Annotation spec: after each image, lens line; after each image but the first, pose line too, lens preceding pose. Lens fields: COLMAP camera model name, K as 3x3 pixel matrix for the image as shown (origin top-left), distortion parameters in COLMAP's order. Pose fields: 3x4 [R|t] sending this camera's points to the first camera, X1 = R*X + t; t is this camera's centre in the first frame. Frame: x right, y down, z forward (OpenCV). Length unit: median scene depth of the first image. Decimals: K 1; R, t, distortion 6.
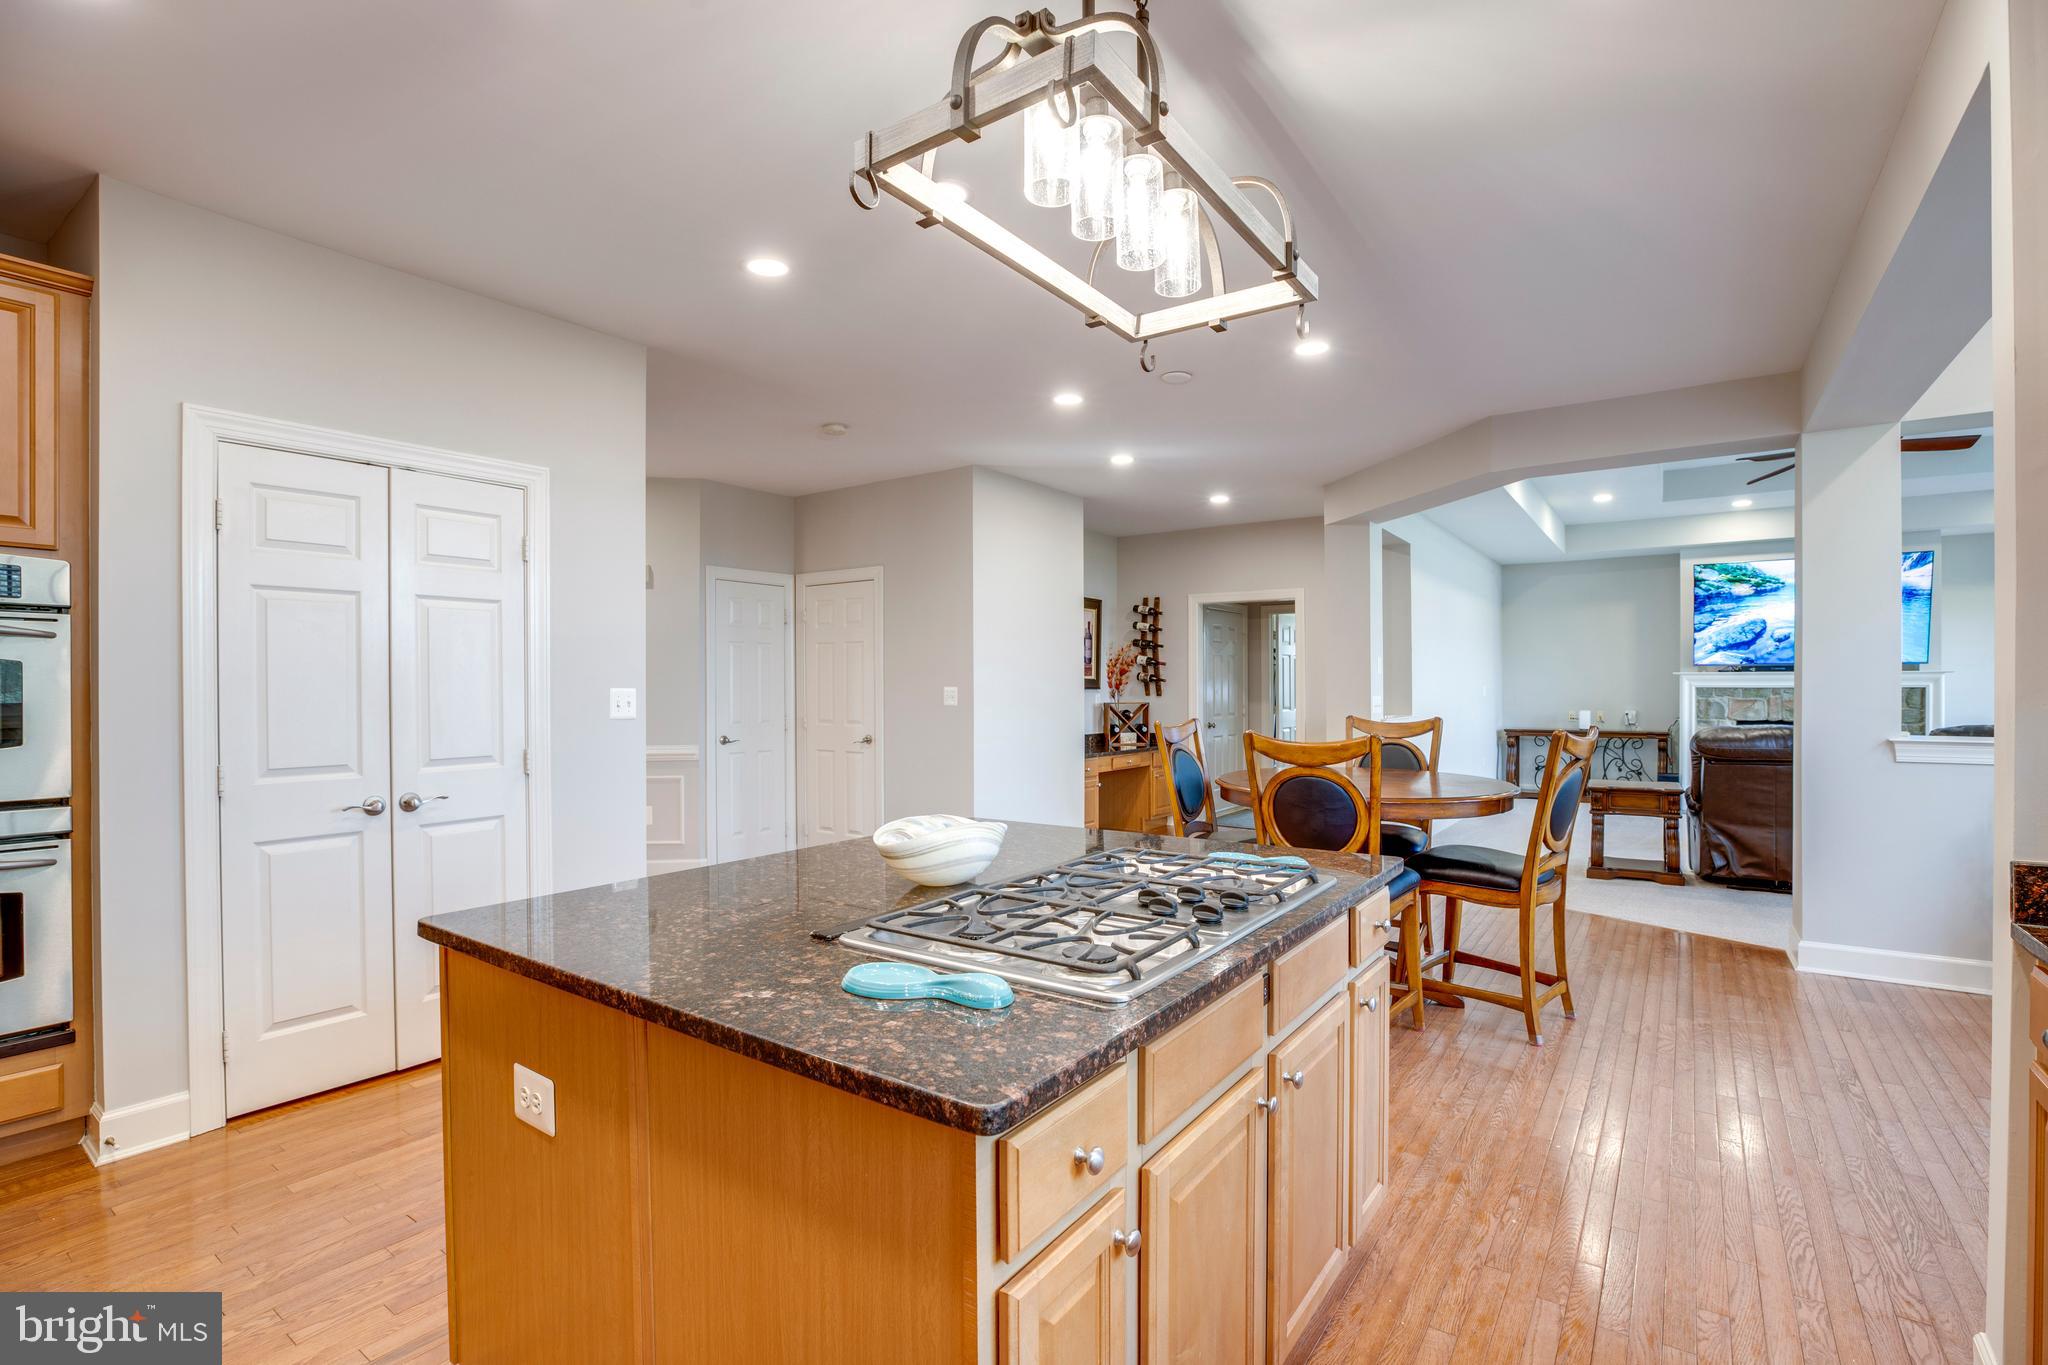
lens RADIAL K [[946.9, 0, 1023.0], [0, 946.9, 686.0], [0, 0, 1]] dist [-0.038927, 0.010189]
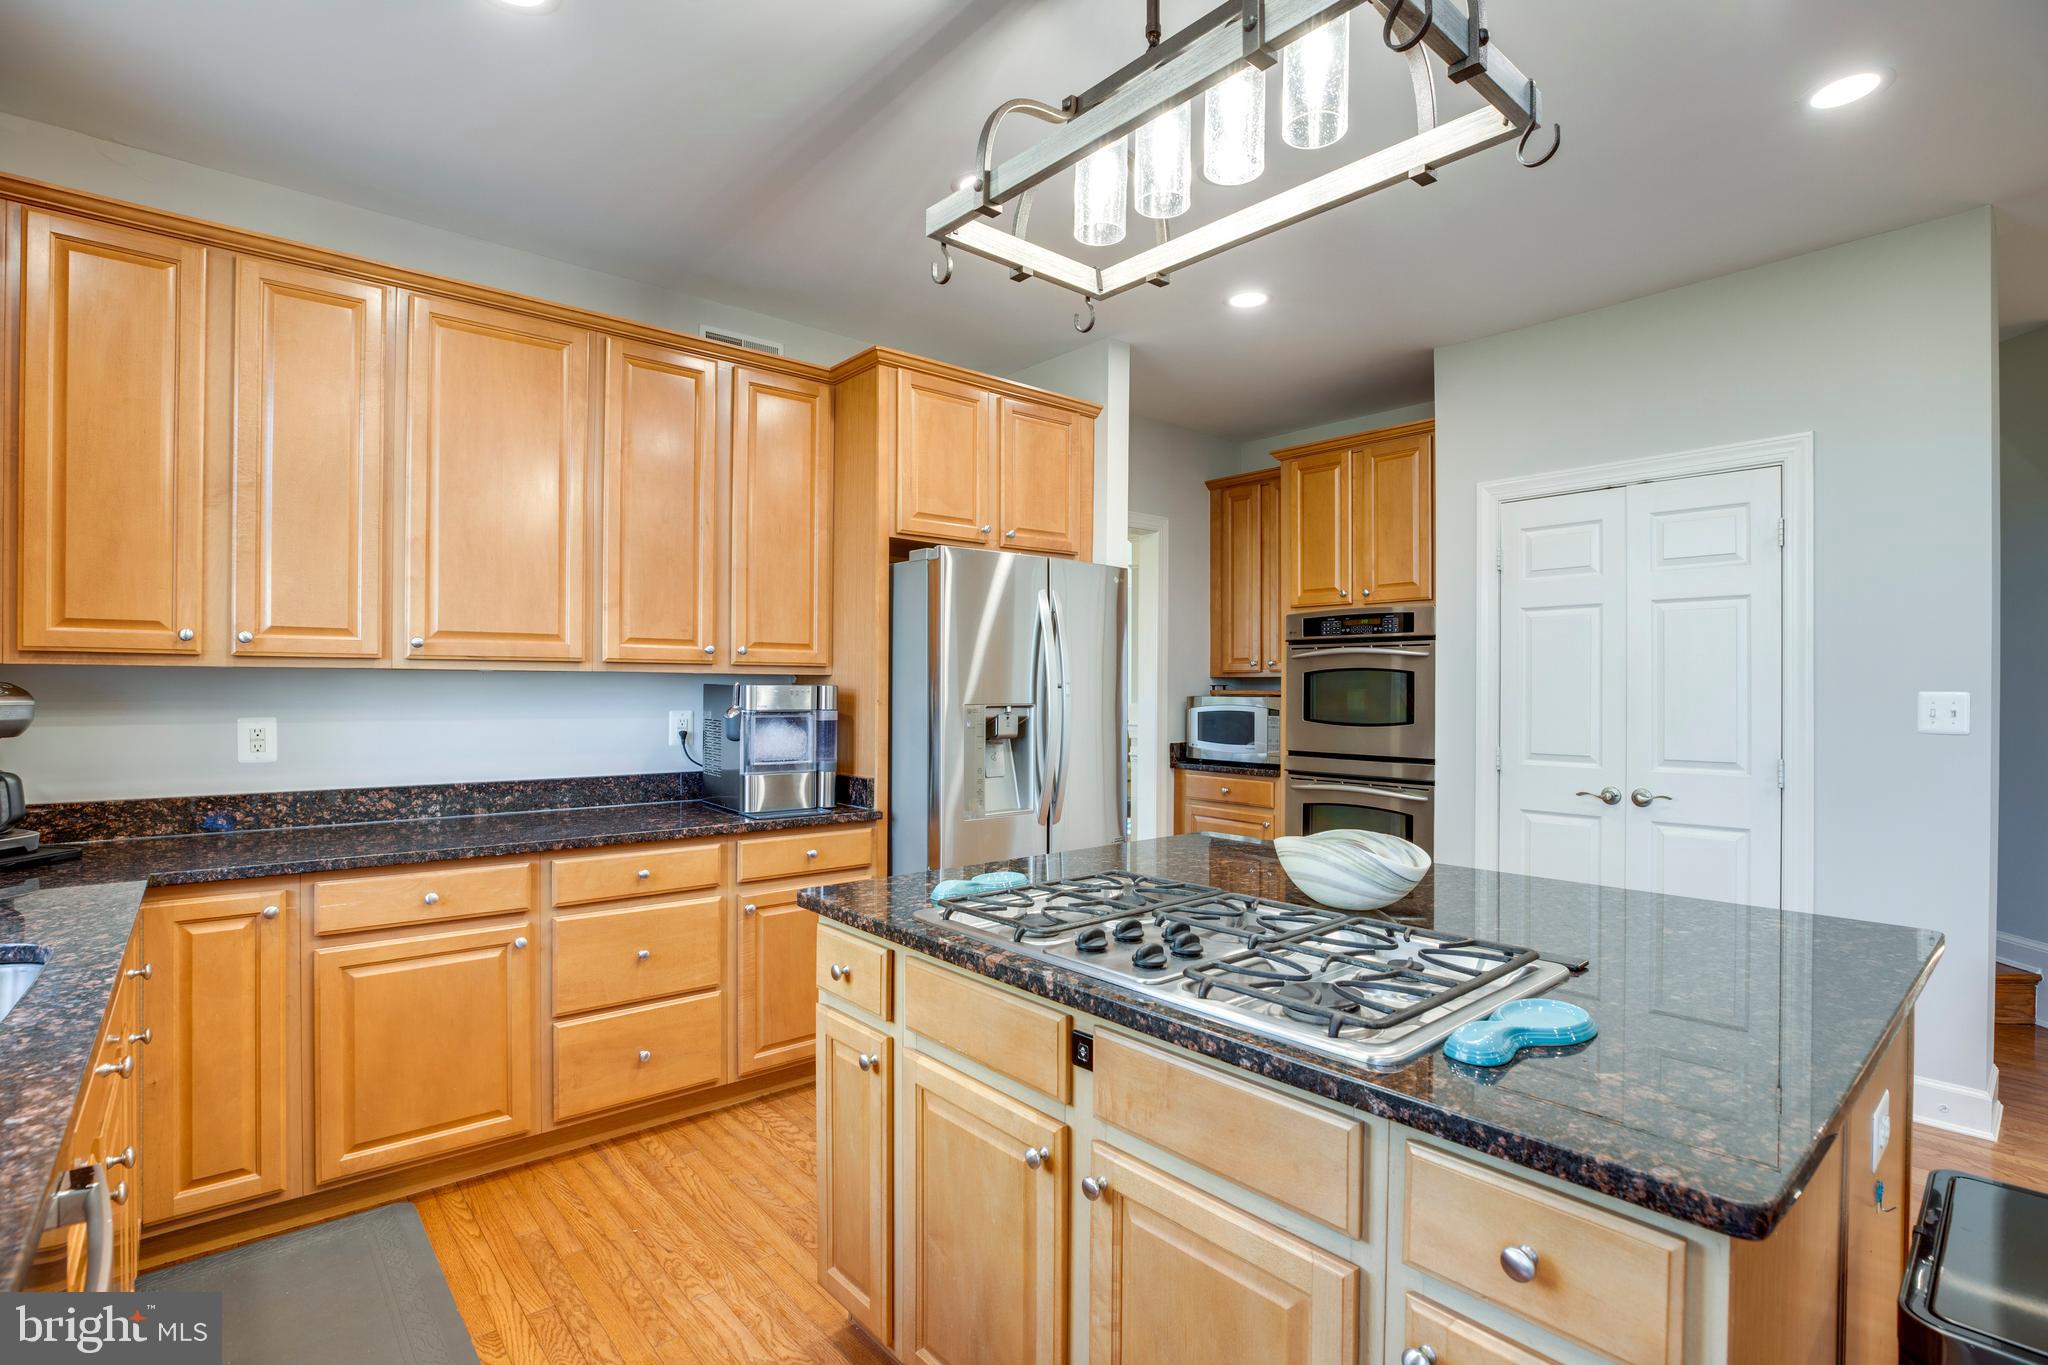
lens RADIAL K [[946.9, 0, 1023.3], [0, 946.9, 685.1], [0, 0, 1]] dist [-0.038927, 0.010189]
pose [[-0.237251, 0.002416, -0.971445, 0.526376], [-0.001482, 0.999995, 0.002849, -0.004627], [0.971447, 0.002115, -0.237247, 0.555598]]
